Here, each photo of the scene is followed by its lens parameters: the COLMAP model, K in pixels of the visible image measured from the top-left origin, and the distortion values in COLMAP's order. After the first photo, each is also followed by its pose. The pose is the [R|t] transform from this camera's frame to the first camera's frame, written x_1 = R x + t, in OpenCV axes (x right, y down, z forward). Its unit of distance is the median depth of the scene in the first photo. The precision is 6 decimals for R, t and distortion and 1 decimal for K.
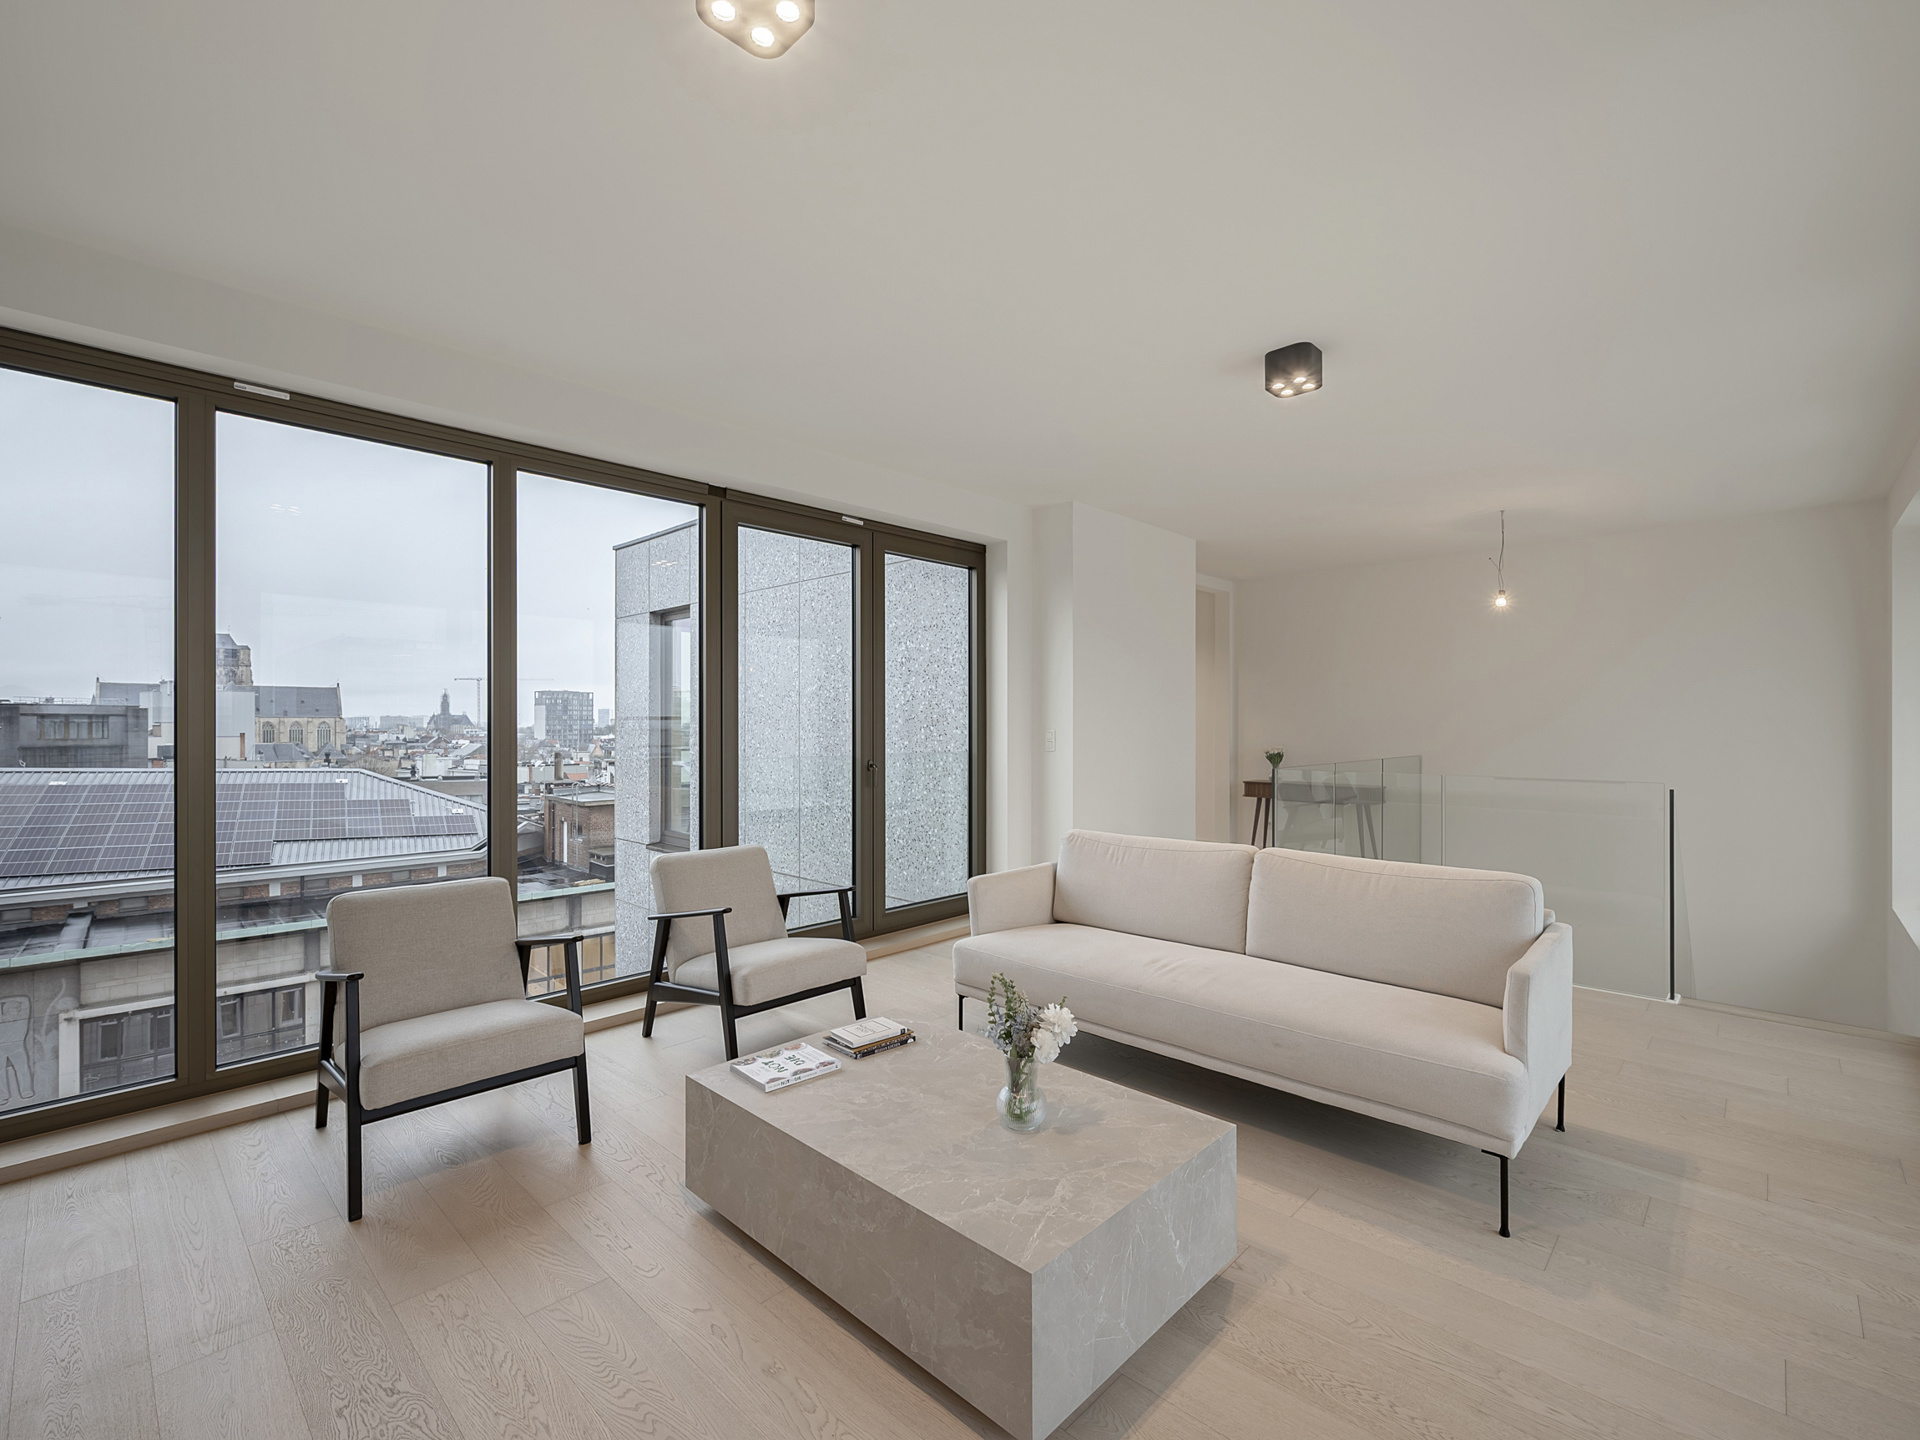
lens RADIAL K [[850.7, 0, 965.3], [0, 850.7, 731.4], [0, 0, 1]] dist [0.002589, 0.000091]
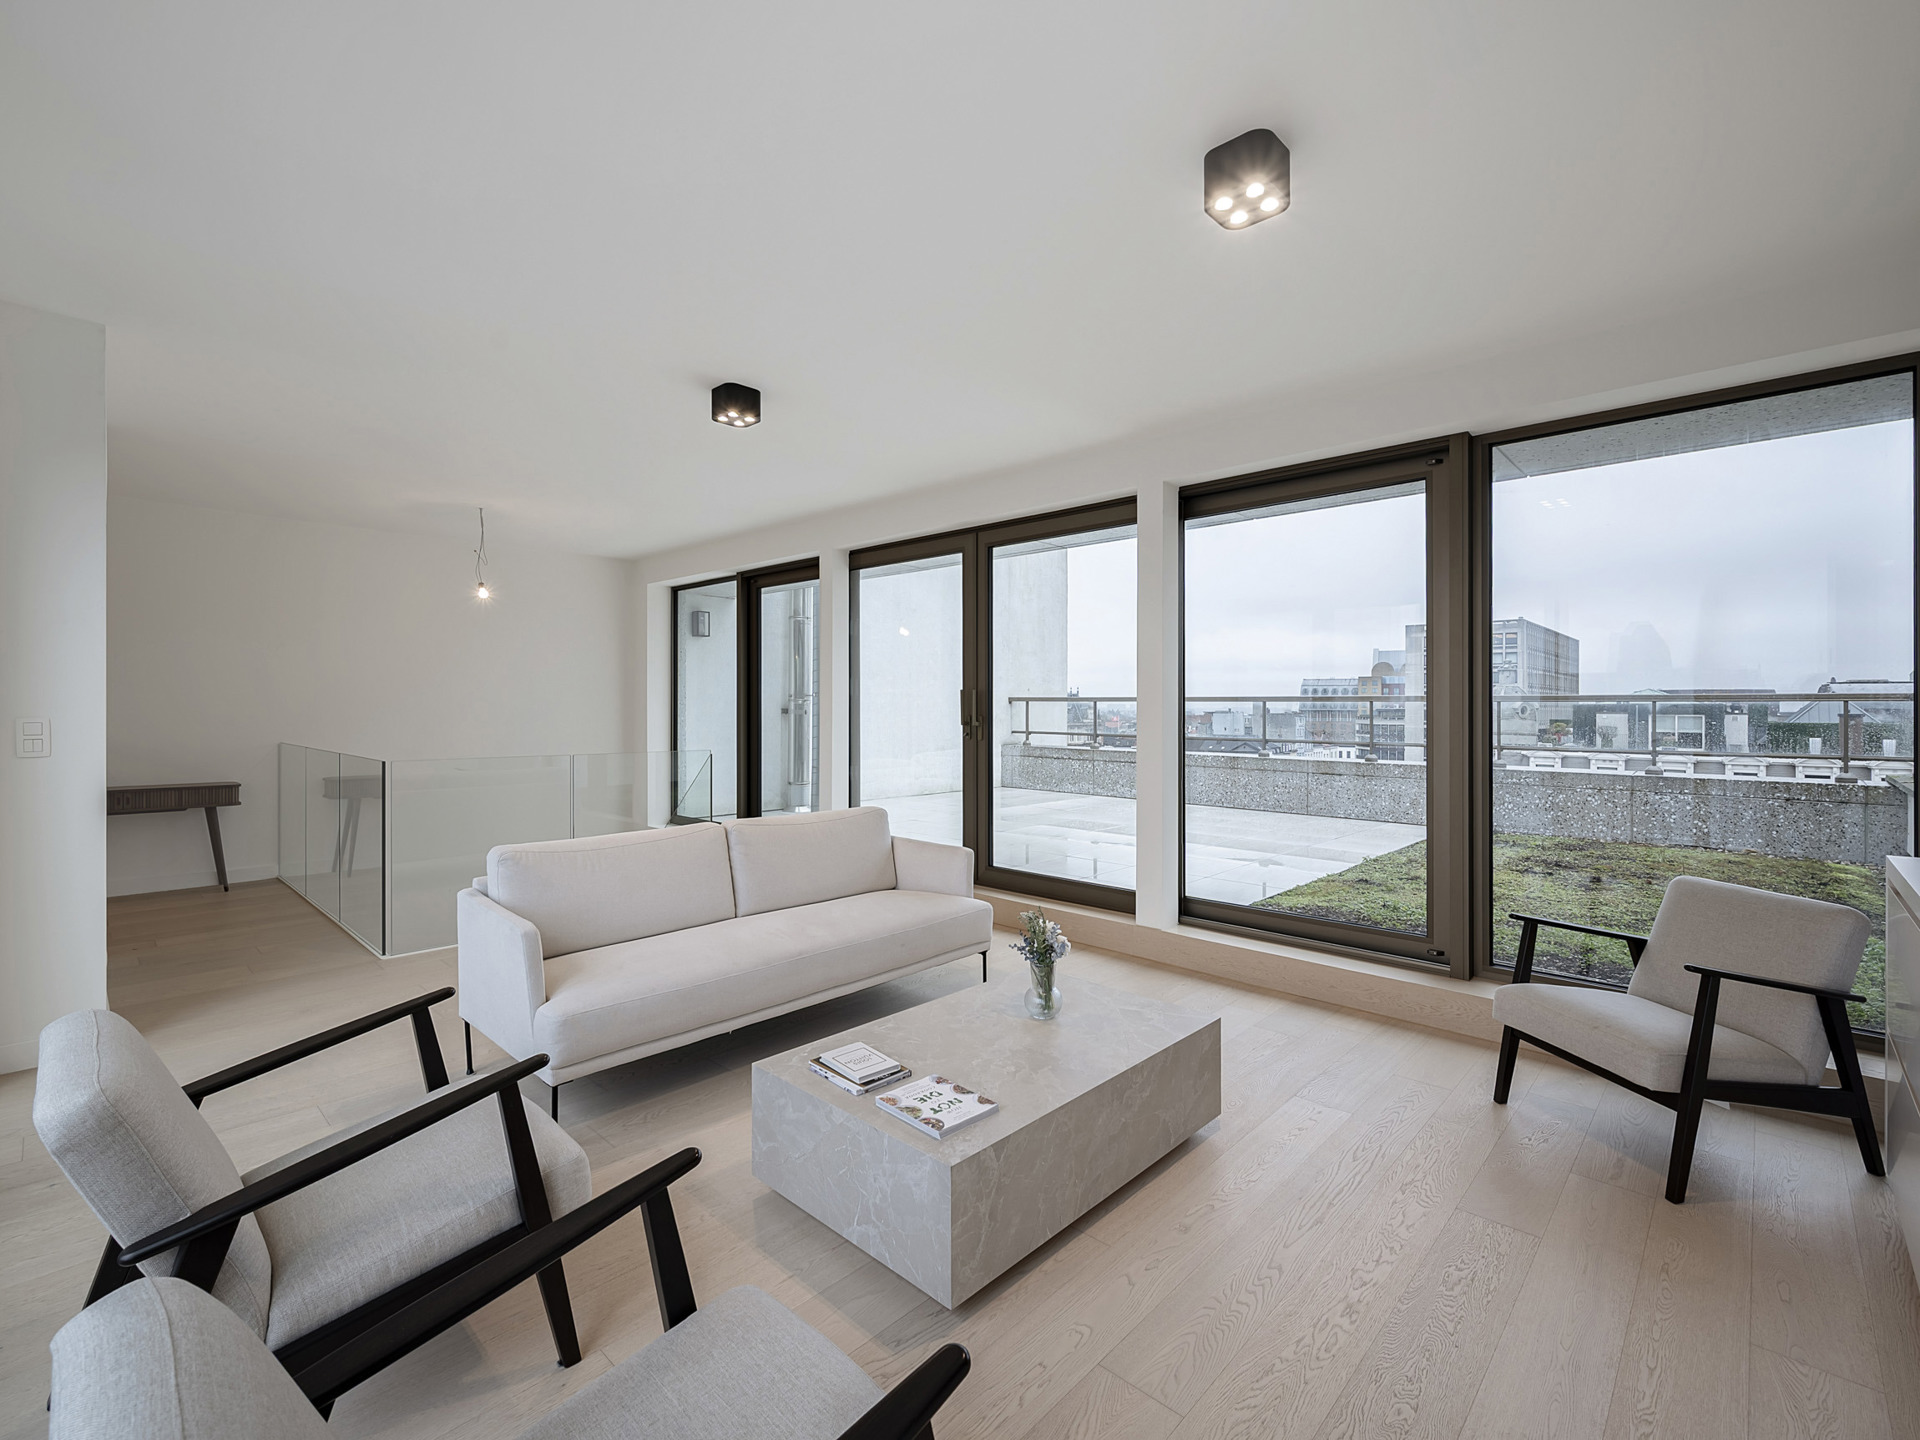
lens RADIAL K [[850.7, 0, 966.8], [0, 850.7, 710.9], [0, 0, 1]] dist [0.002589, 0.000091]
pose [[-0.008137, -0.003282, 0.999962, -0.913086], [0.003199, 0.999989, 0.003308, -0.012481], [-0.999962, 0.003225, -0.008126, 0.819280]]
